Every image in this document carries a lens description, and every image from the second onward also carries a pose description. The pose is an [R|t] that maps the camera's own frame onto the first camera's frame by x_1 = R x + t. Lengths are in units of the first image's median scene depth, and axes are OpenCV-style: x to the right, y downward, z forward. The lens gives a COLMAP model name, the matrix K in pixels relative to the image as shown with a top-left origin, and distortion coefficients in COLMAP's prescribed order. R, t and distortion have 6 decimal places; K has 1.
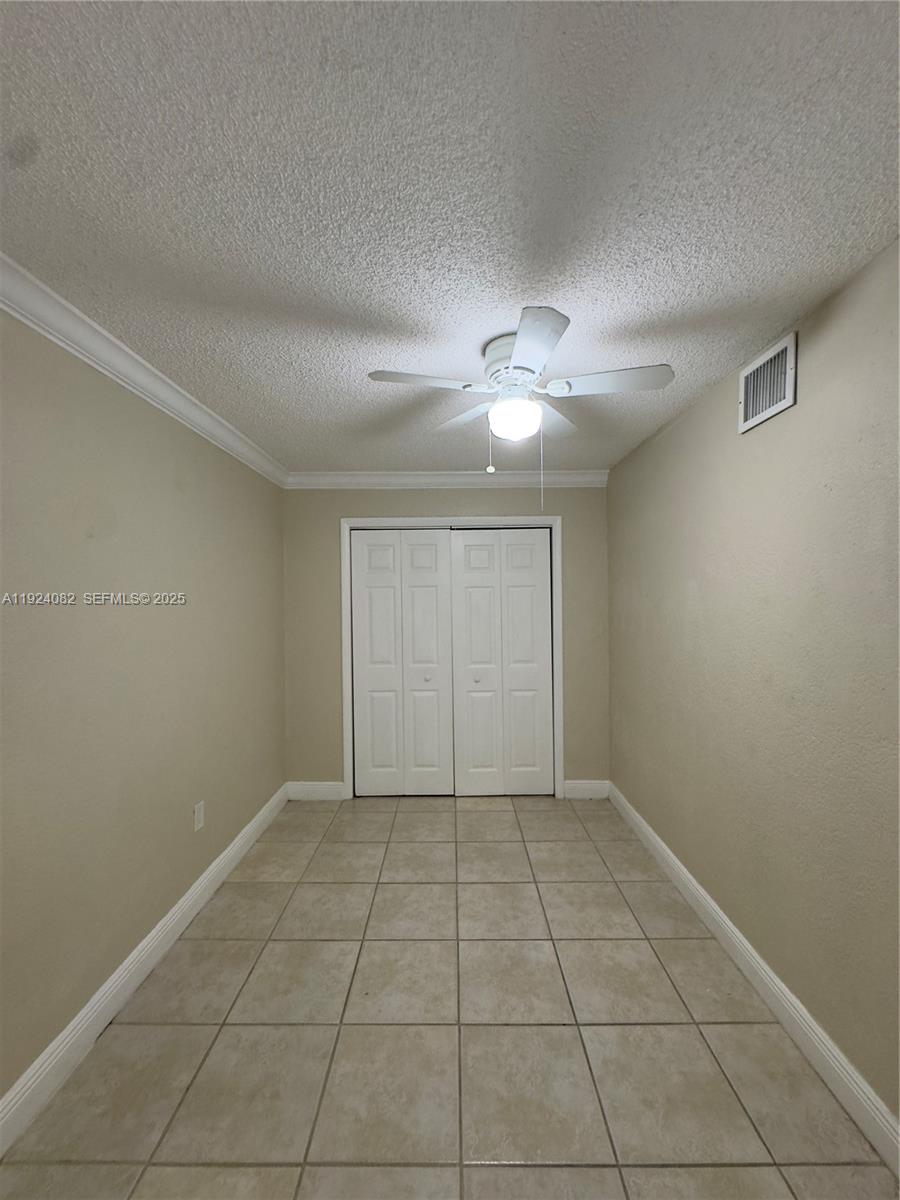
lens RADIAL K [[482.7, 0, 450.1], [0, 482.7, 600.1], [0, 0, 1]] dist [0.000030, 0.000010]
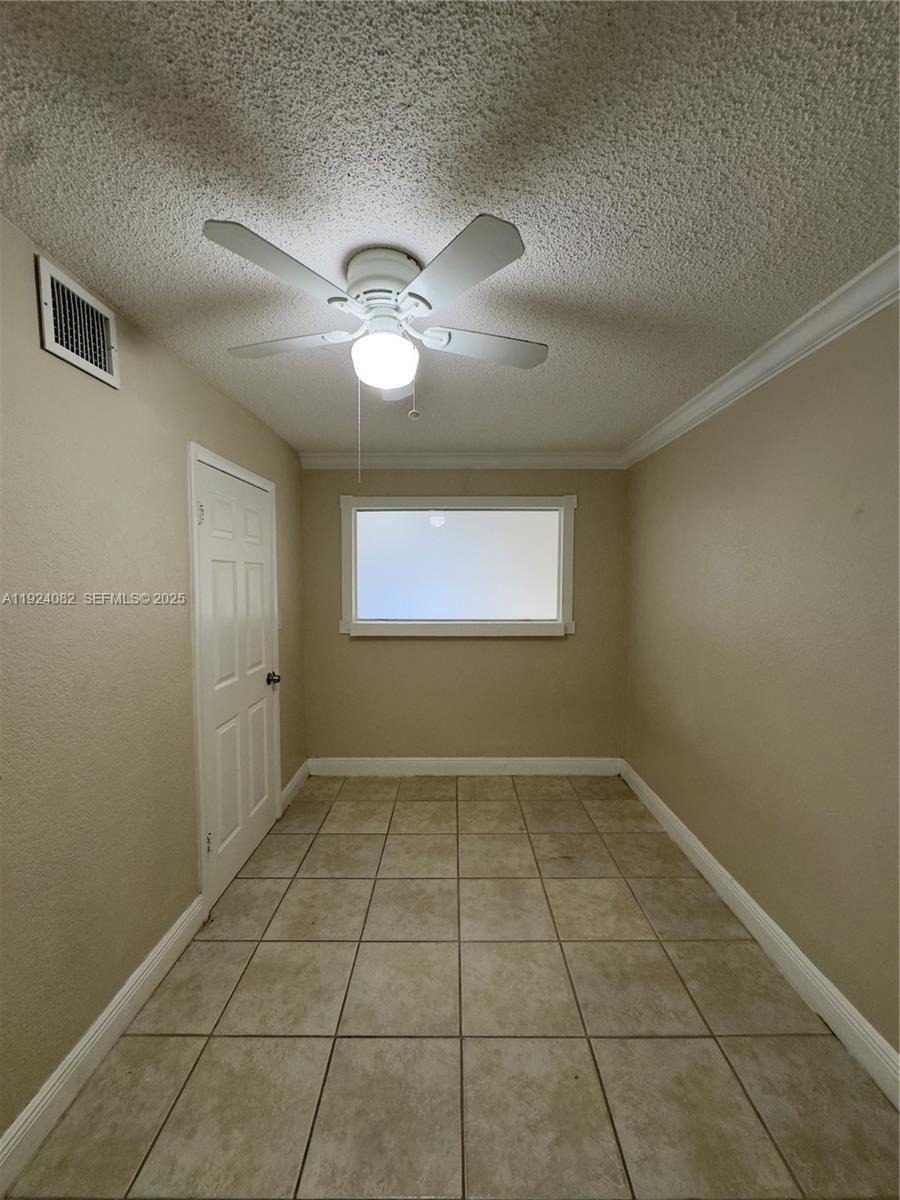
lens RADIAL K [[482.7, 0, 451.3], [0, 482.7, 604.3], [0, 0, 1]] dist [0.000030, 0.000010]
pose [[-0.999957, 0.009295, 0.000663, 0.029616], [0.009318, 0.997731, 0.066679, -0.023787], [-0.000041, 0.066682, -0.997774, 1.916403]]
